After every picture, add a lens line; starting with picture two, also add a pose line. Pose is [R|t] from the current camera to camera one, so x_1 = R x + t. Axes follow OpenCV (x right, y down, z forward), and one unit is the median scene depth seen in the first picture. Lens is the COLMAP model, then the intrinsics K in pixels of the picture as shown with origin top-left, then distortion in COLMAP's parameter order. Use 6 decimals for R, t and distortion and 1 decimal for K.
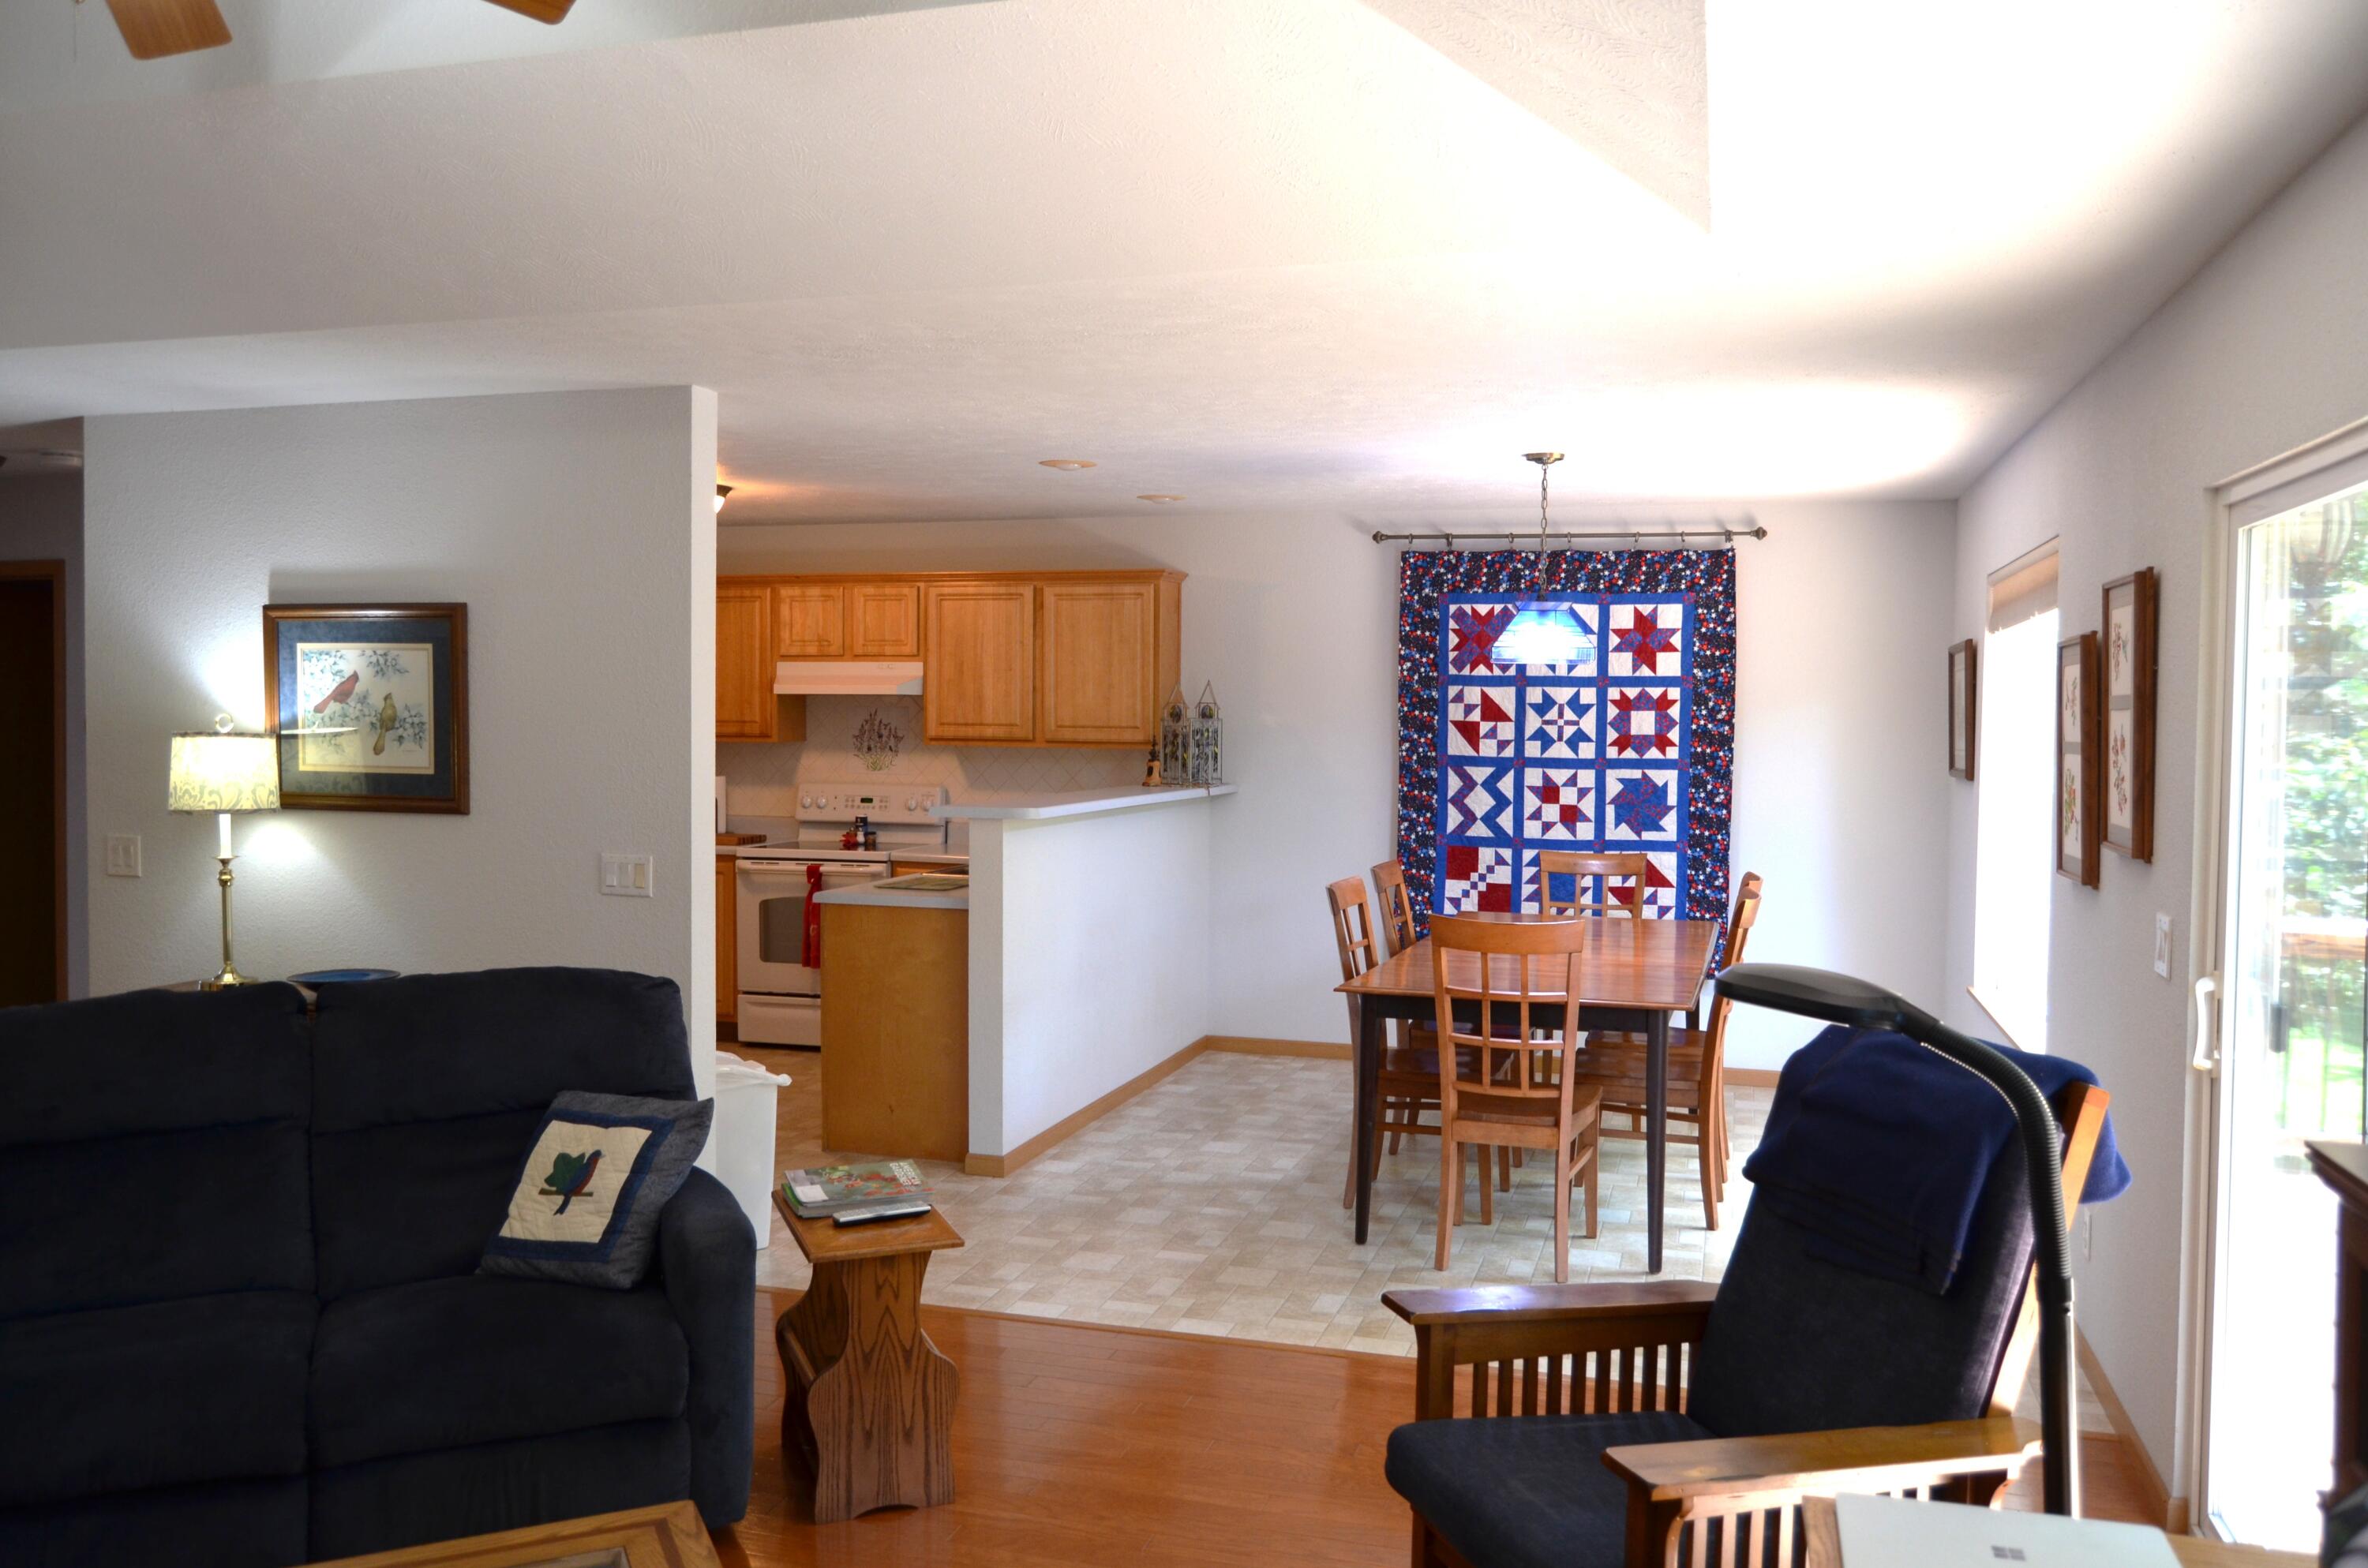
lens RADIAL K [[1820.9, 0, 1185.7], [0, 1820.9, 771.3], [0, 0, 1]] dist [-0.019690, 0.015333]
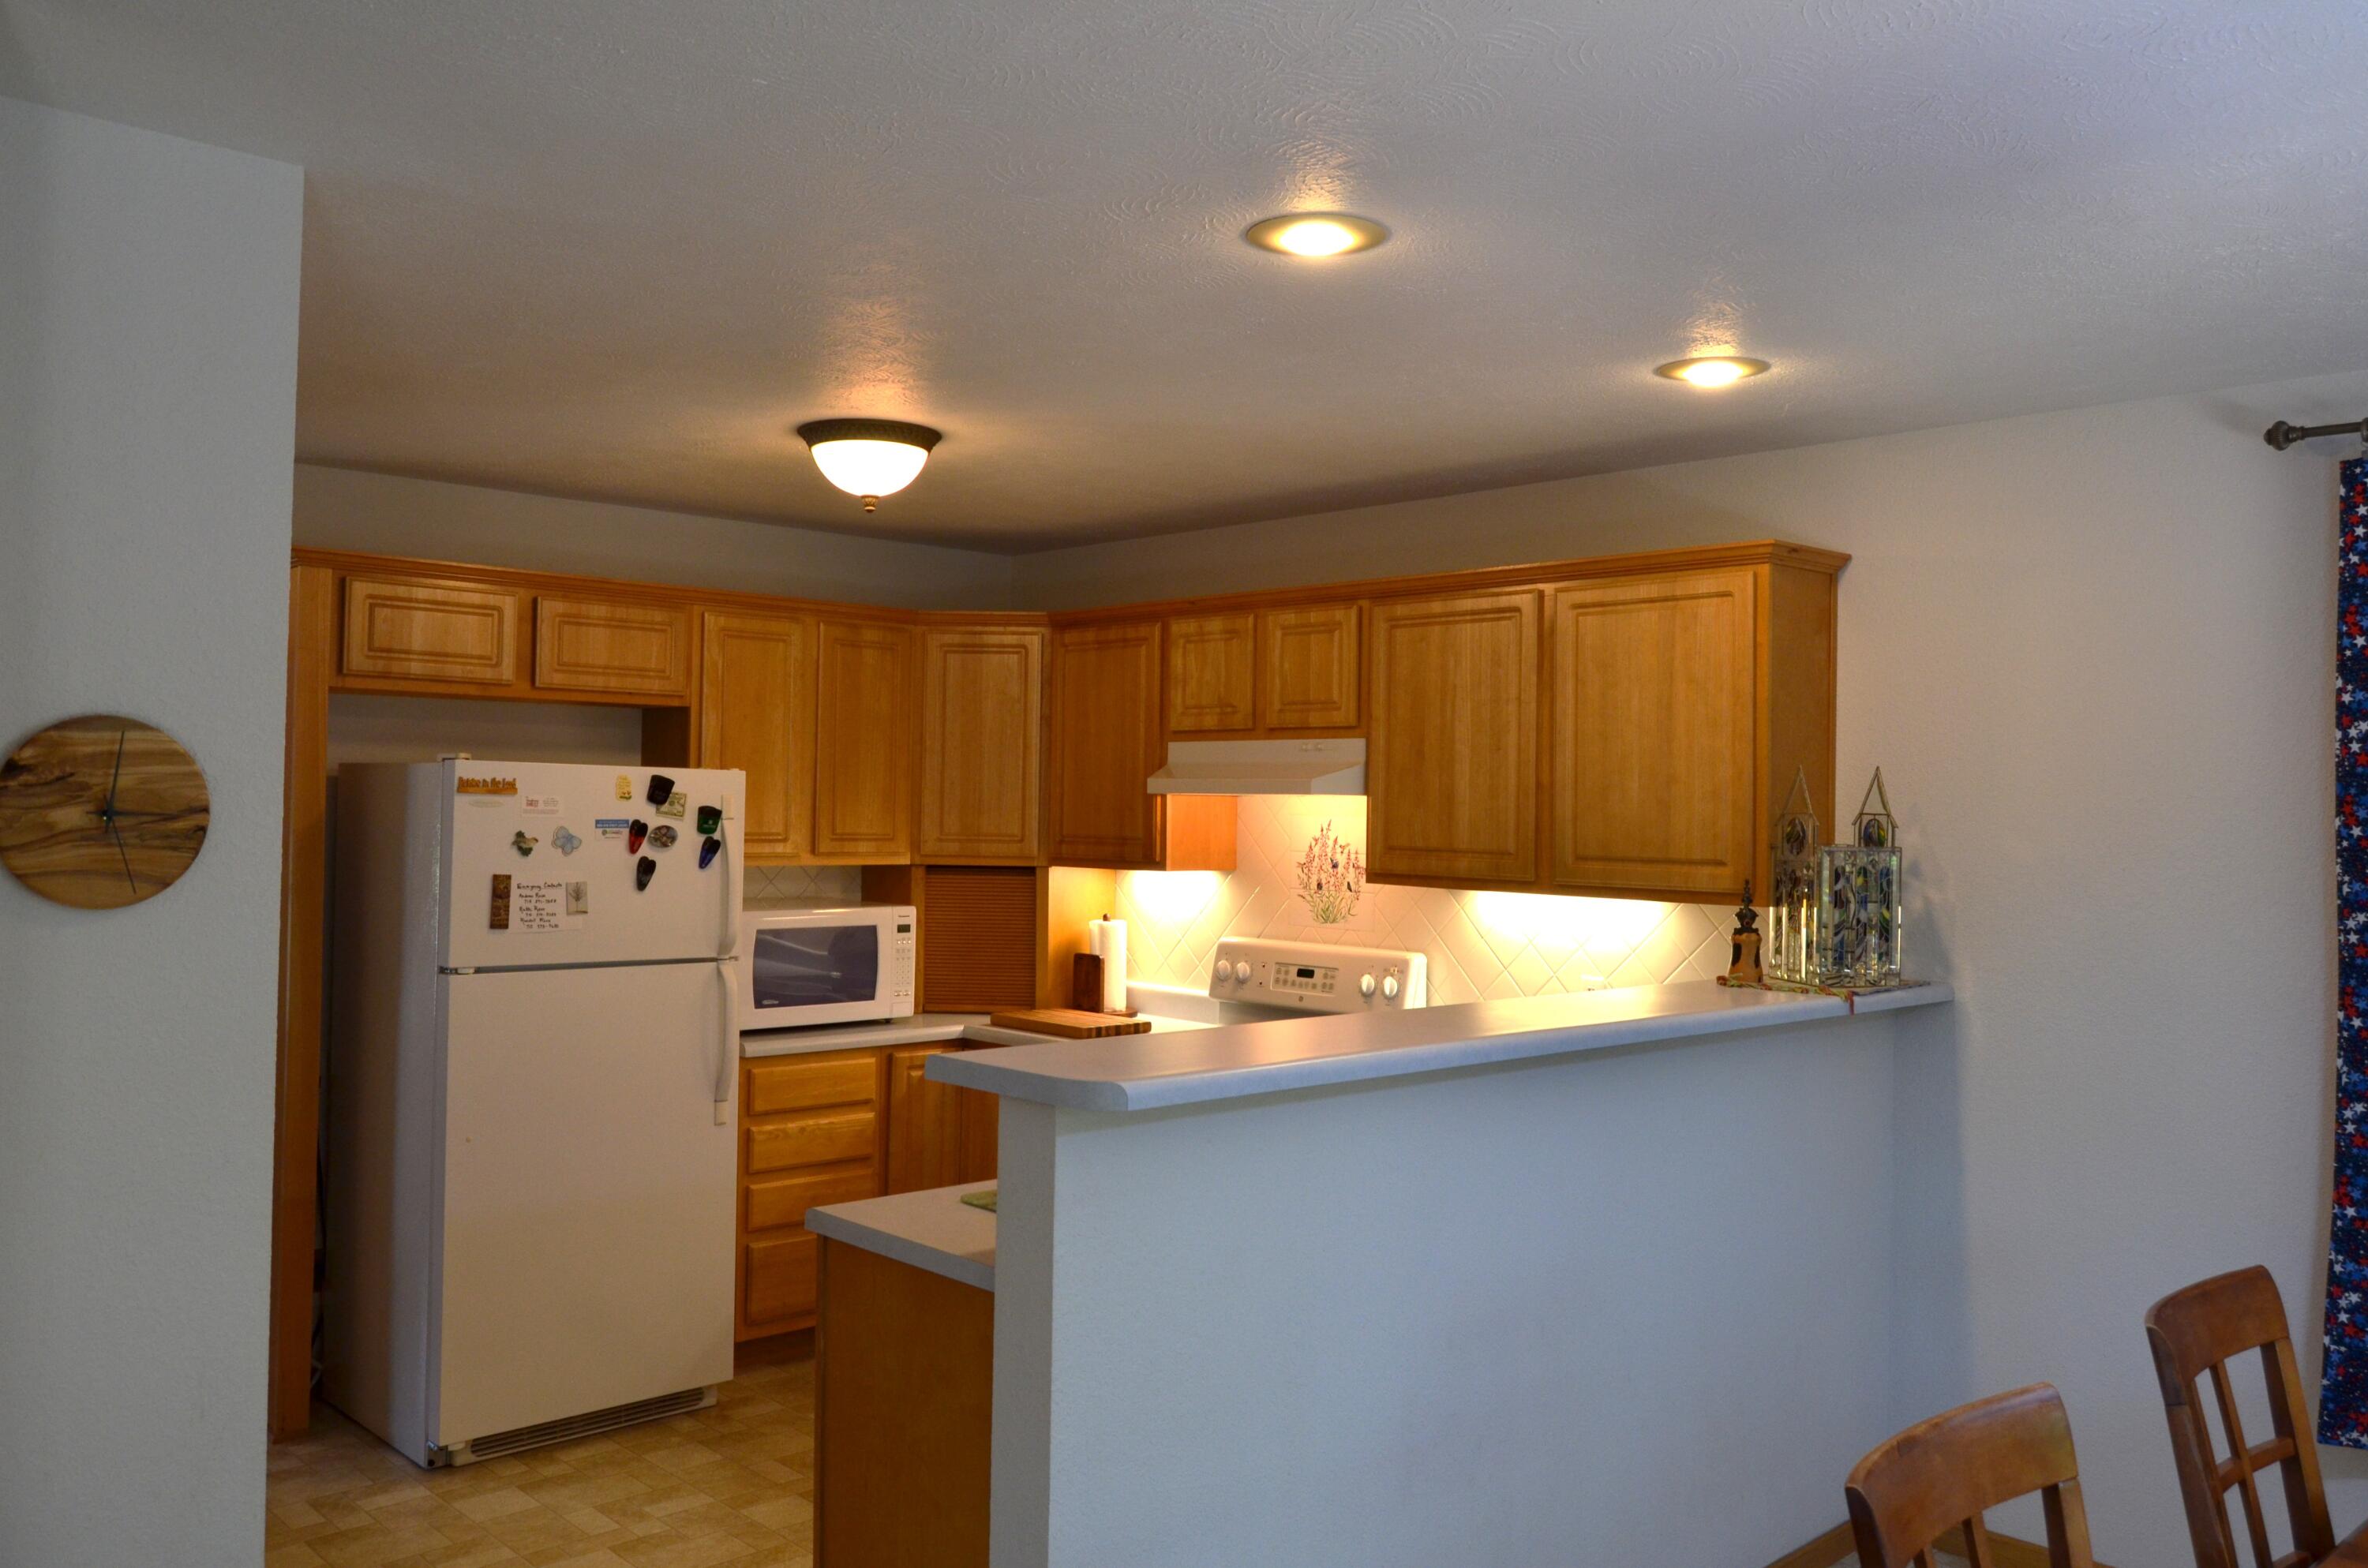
lens RADIAL K [[1820.9, 0, 1189.1], [0, 1820.9, 779.7], [0, 0, 1]] dist [-0.019690, 0.015333]
pose [[0.873065, -0.001004, -0.487602, 0.093581], [-0.025571, 0.998528, -0.047841, -0.020368], [0.486932, 0.054237, 0.871754, 0.526609]]
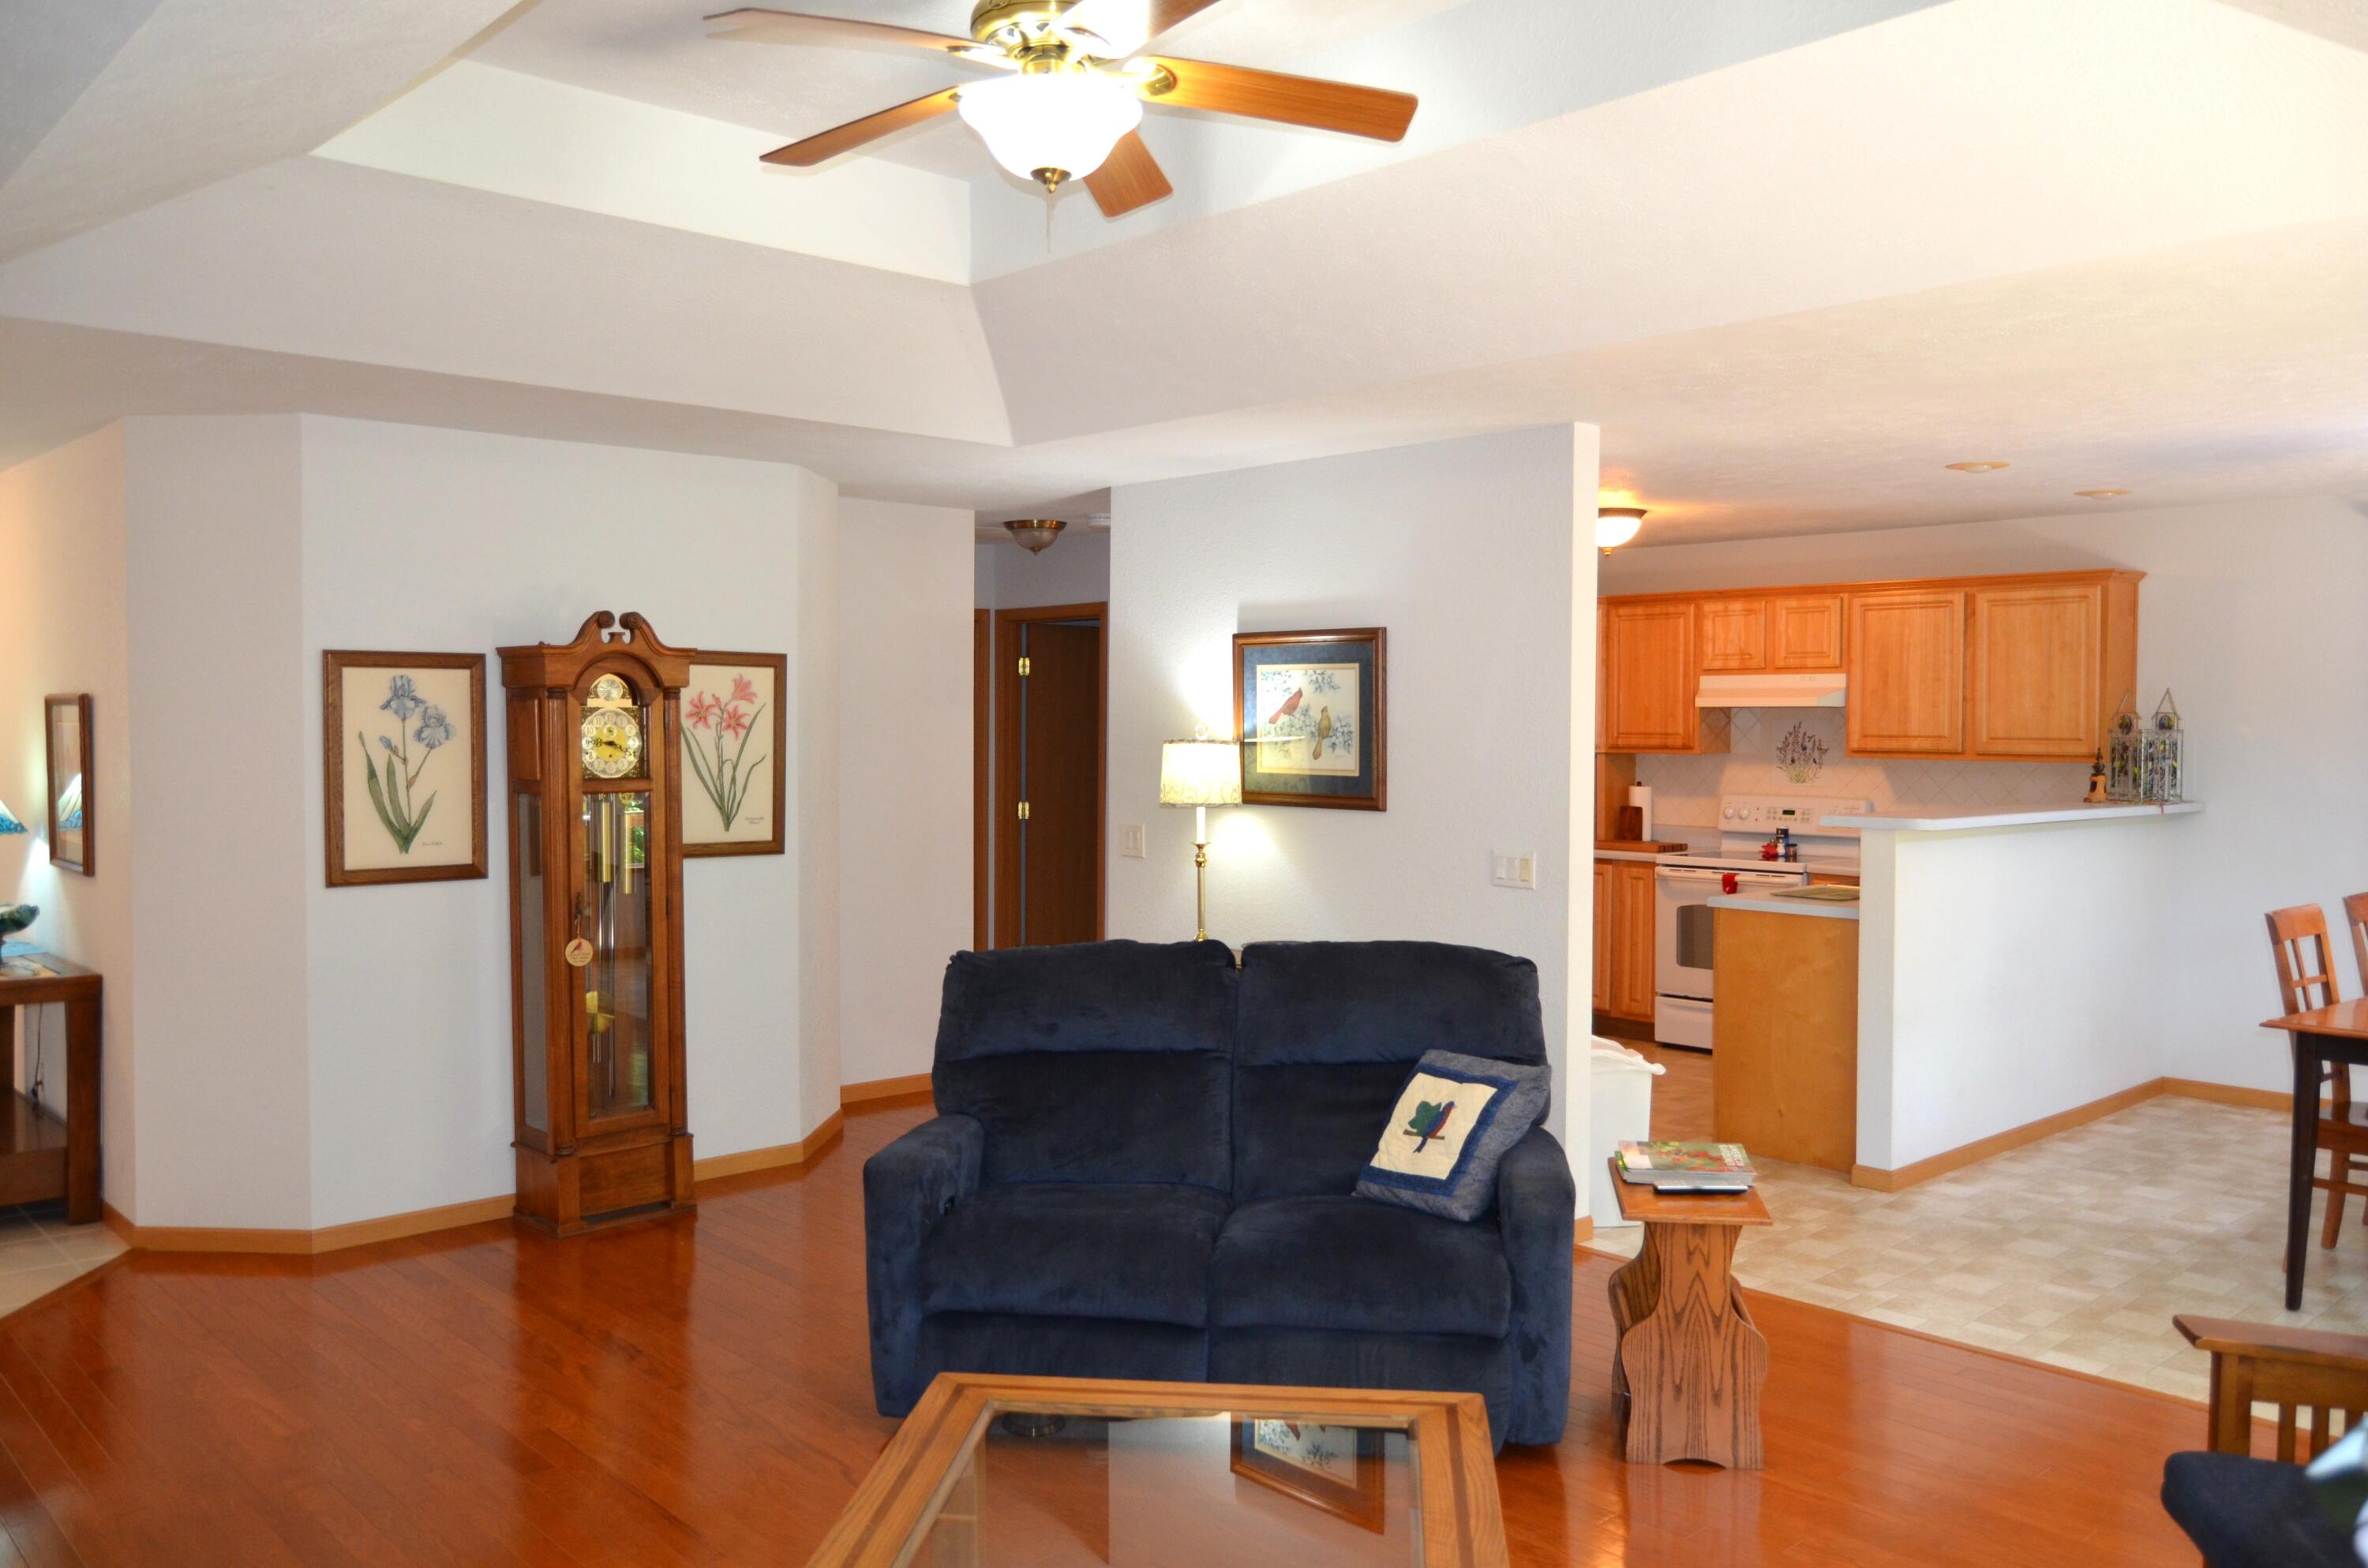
lens RADIAL K [[1820.9, 0, 1188.4], [0, 1820.9, 773.0], [0, 0, 1]] dist [-0.019690, 0.015333]
pose [[0.861899, 0.010304, -0.506976, 0.054089], [-0.014754, 0.999880, -0.004761, 0.004521], [0.506866, 0.011584, 0.861947, -0.036387]]
